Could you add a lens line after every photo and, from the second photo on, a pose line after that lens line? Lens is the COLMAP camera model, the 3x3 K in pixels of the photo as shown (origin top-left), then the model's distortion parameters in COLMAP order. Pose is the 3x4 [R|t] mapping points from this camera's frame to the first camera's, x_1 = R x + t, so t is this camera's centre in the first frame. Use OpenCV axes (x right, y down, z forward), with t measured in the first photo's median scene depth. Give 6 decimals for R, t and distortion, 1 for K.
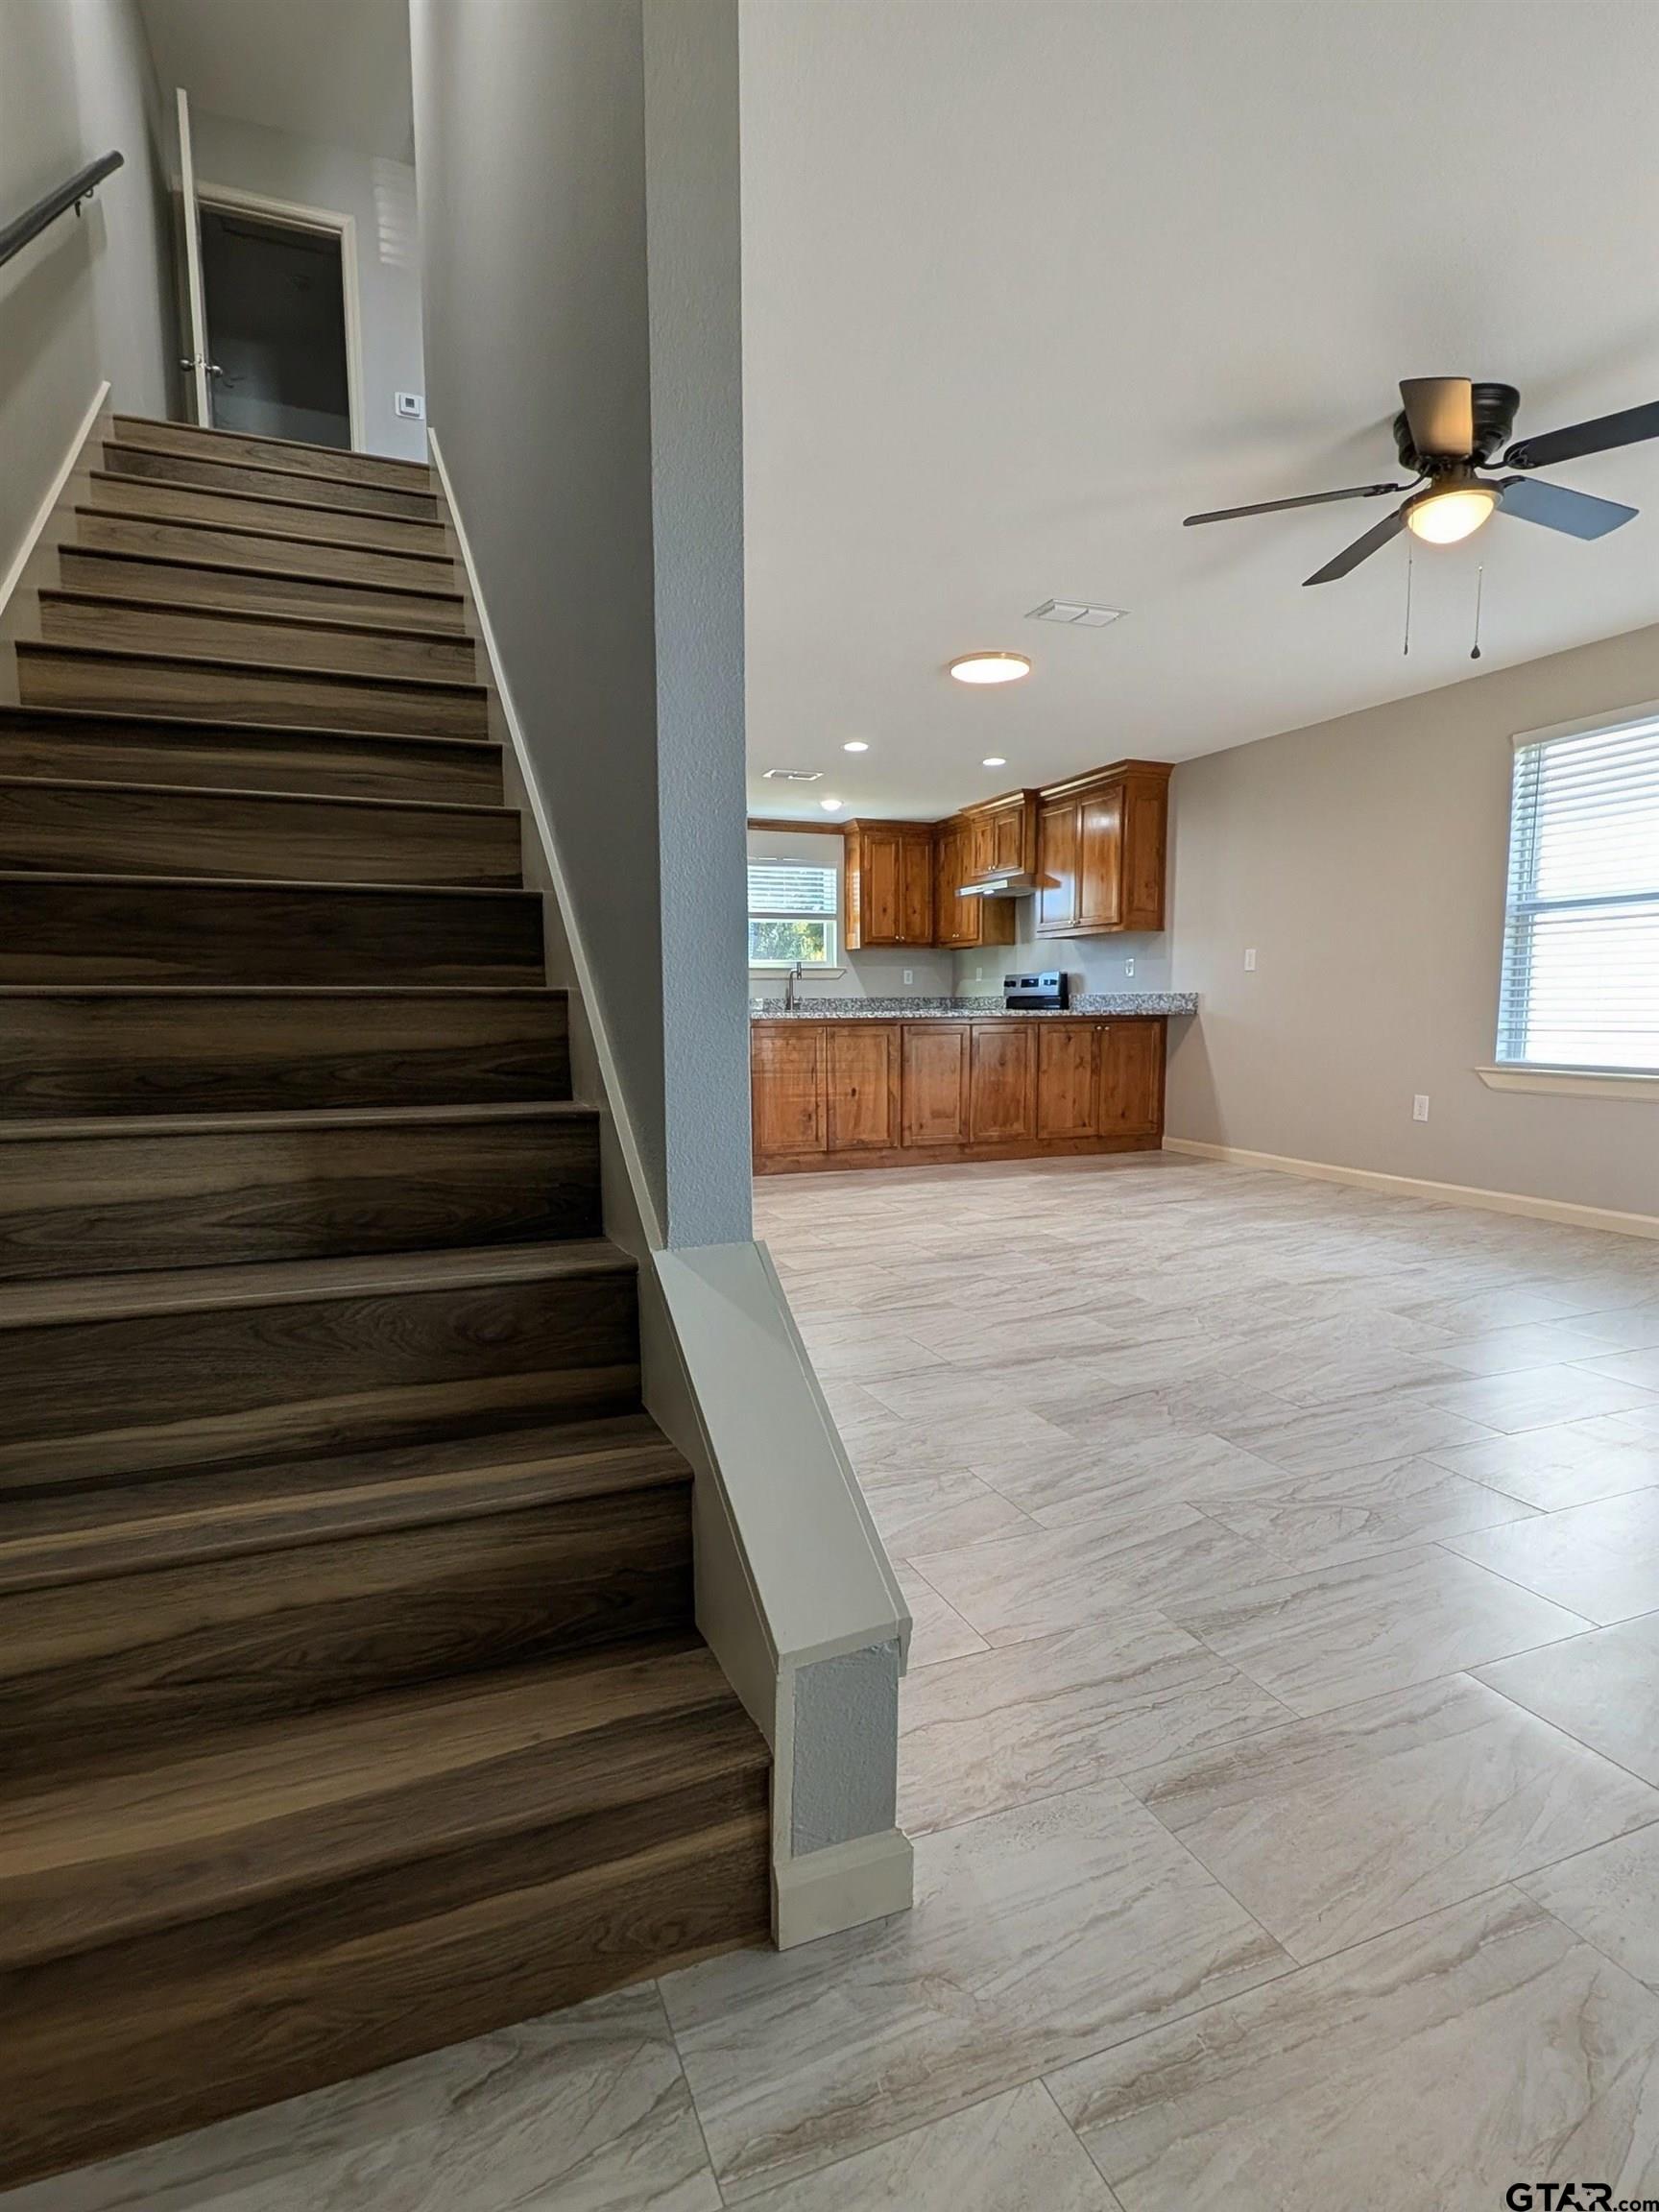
lens RADIAL K [[1133.0, 0, 825.9], [0, 1133.0, 1140.5], [0, 0, 1]] dist [0.002253, 0.000047]
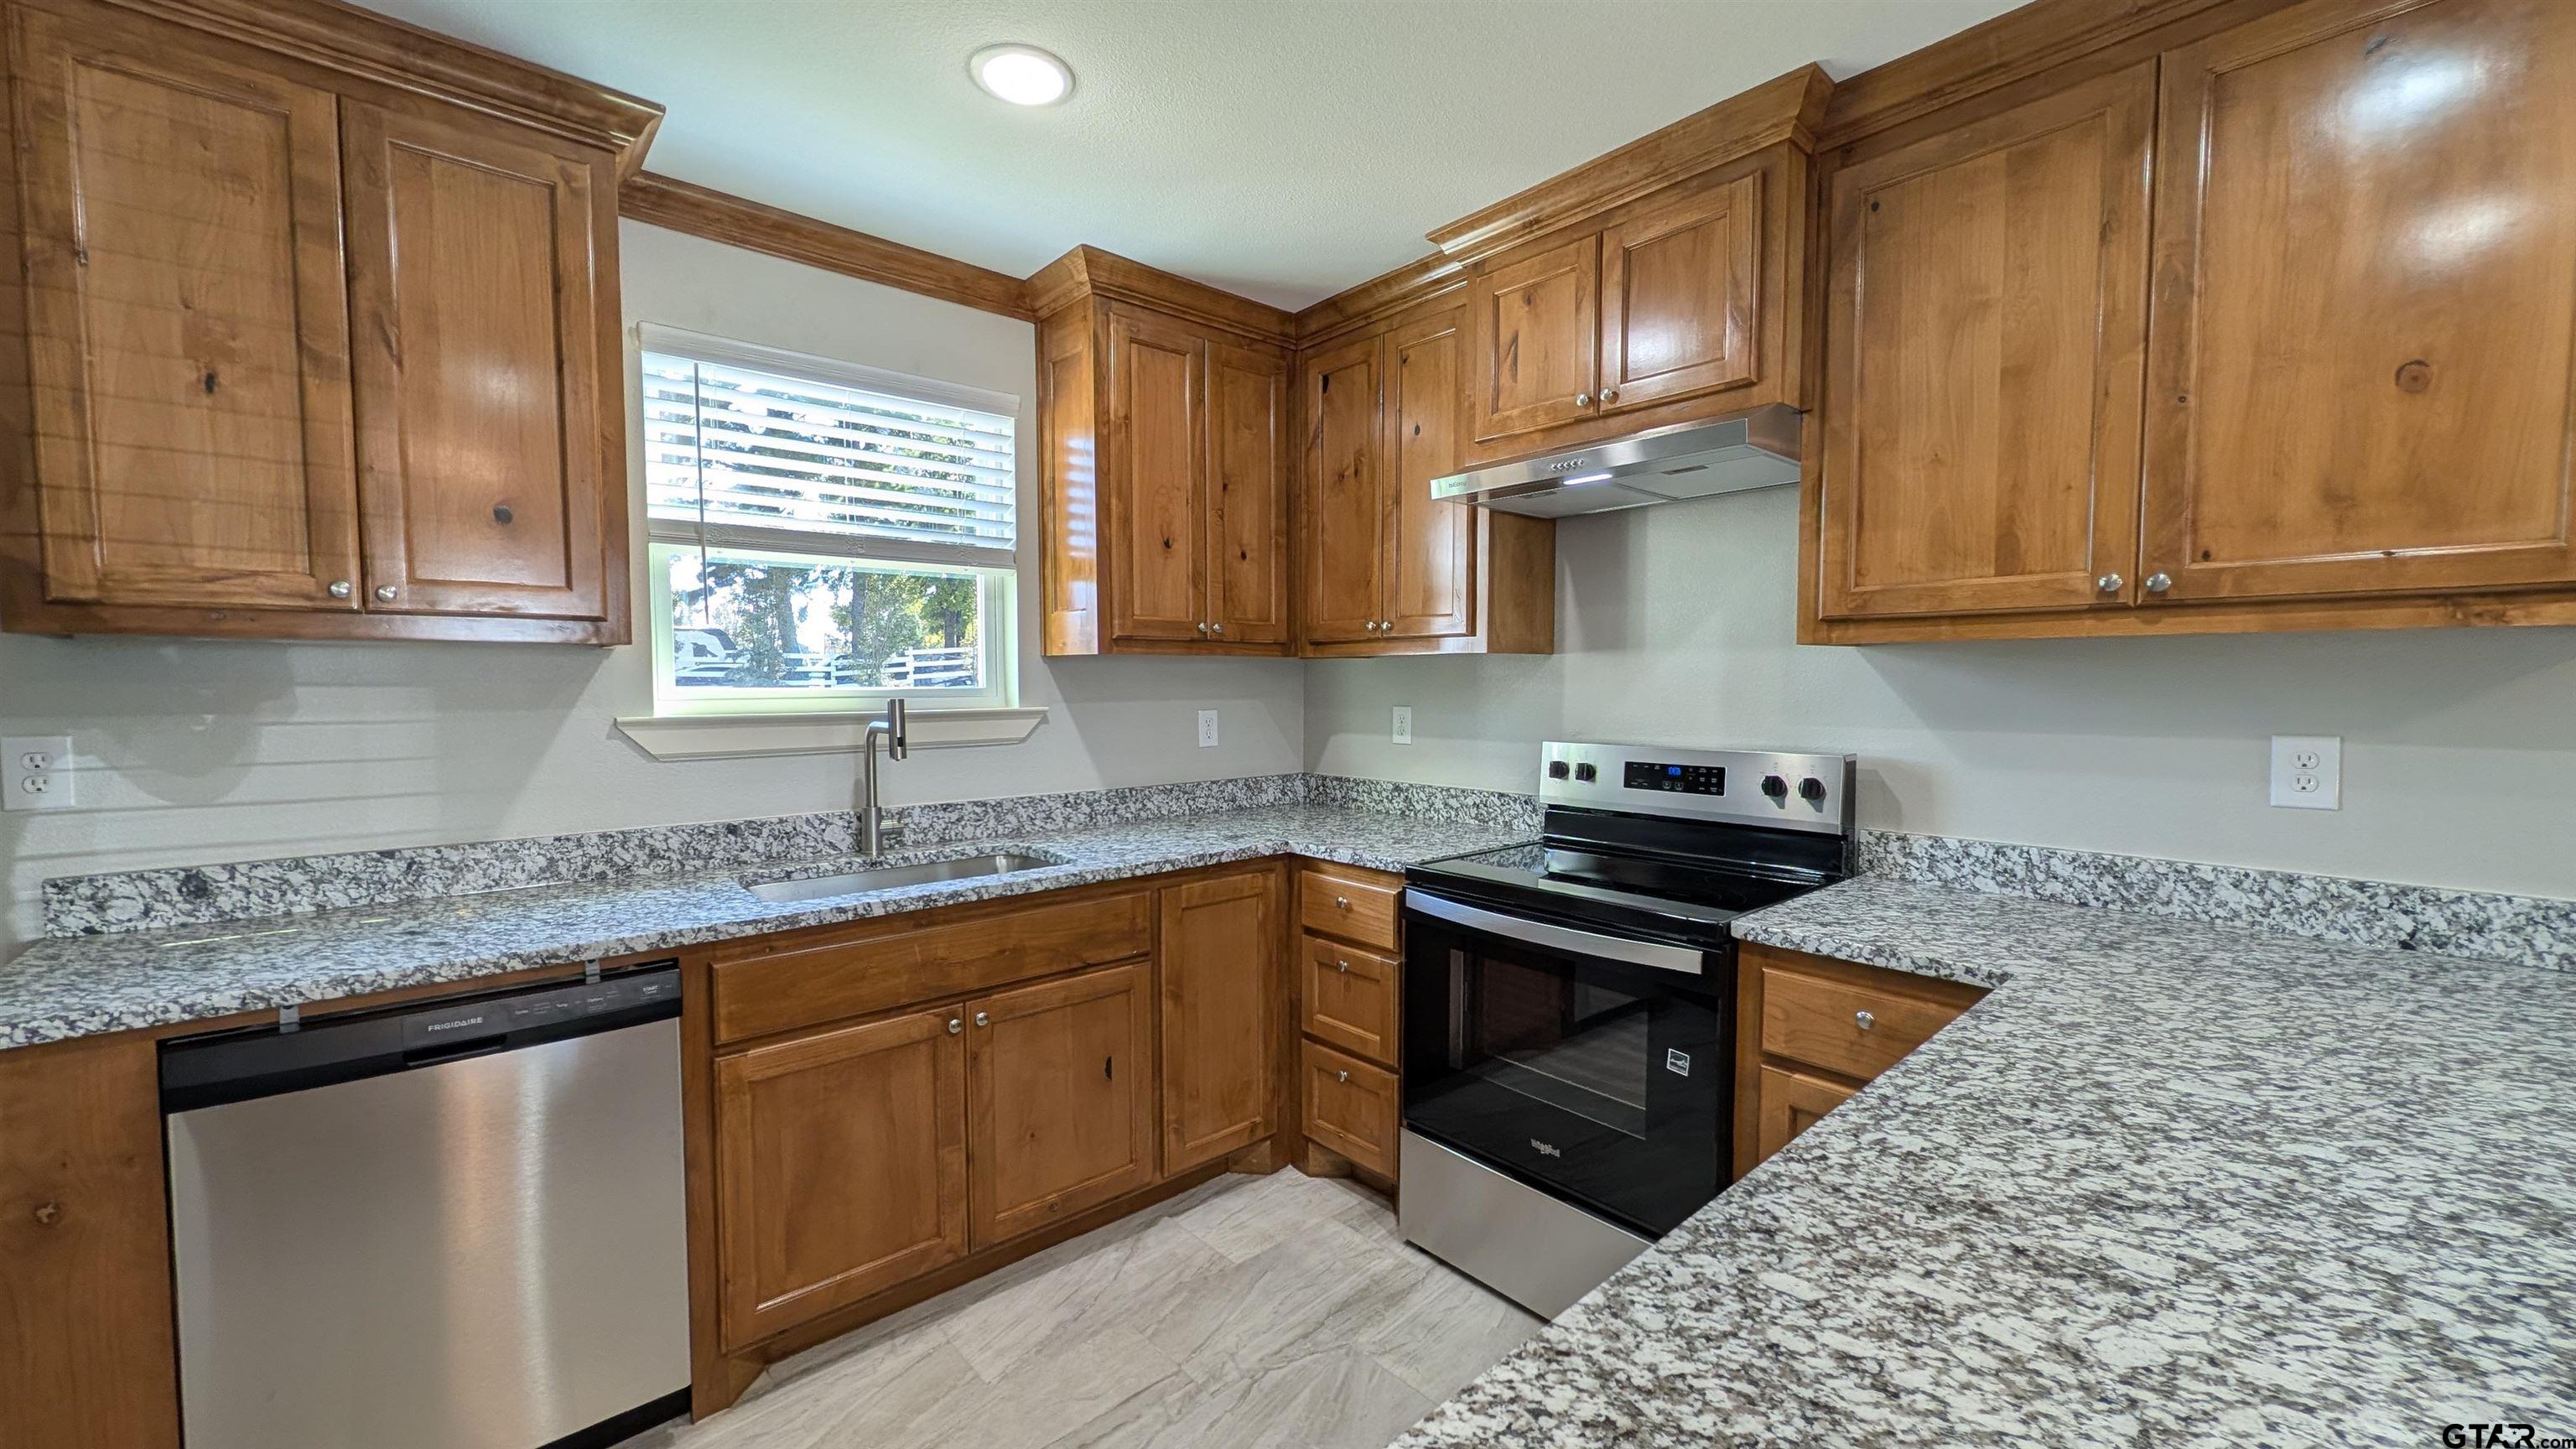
lens RADIAL K [[984.4, 0, 1291.0], [0, 984.4, 734.2], [0, 0, 1]] dist [-0.000600, -0.000081]
pose [[0.942442, -0.014181, 0.334067, -0.018227], [0.036261, 0.997542, -0.059951, -0.187983], [-0.332396, 0.068614, 0.940641, 1.052306]]
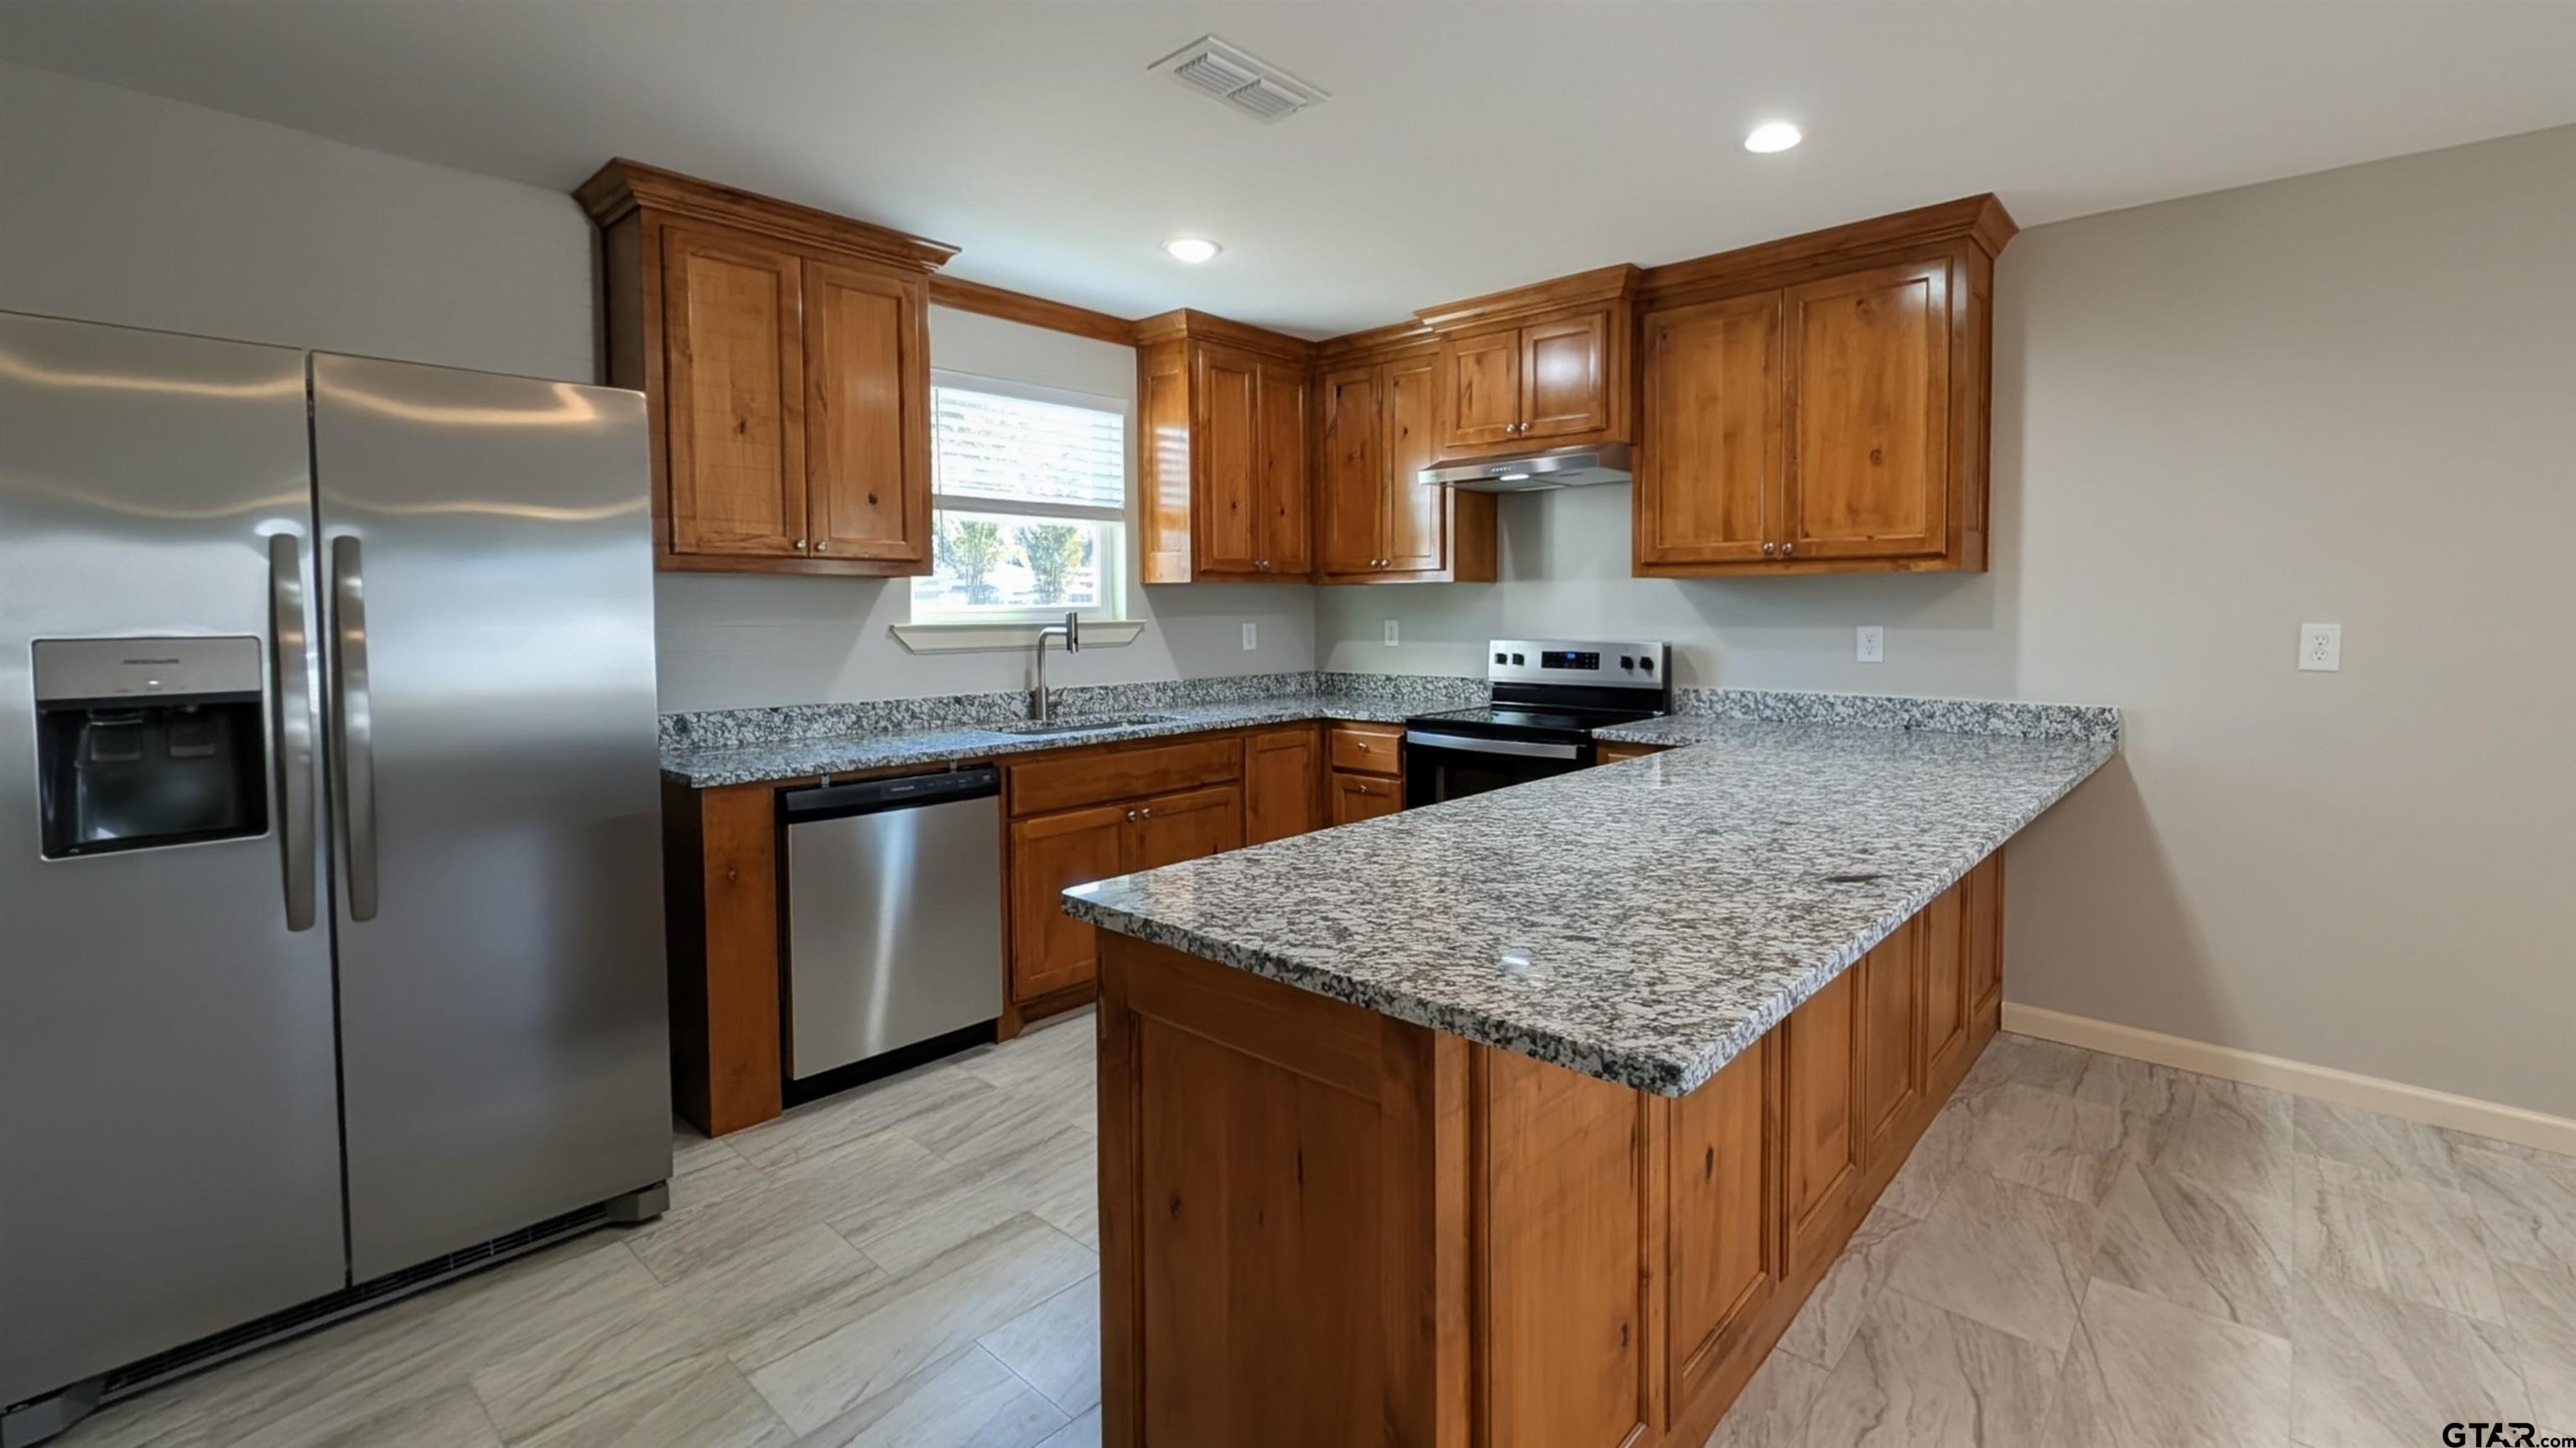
lens RADIAL K [[1098.6, 0, 1379.0], [0, 1098.6, 656.4], [0, 0, 1]] dist [0.007295, -0.000140]
pose [[0.883197, -0.019038, 0.468617, -0.170629], [0.055234, 0.996445, -0.063618, -0.155012], [-0.465739, 0.082070, 0.881108, 0.824390]]
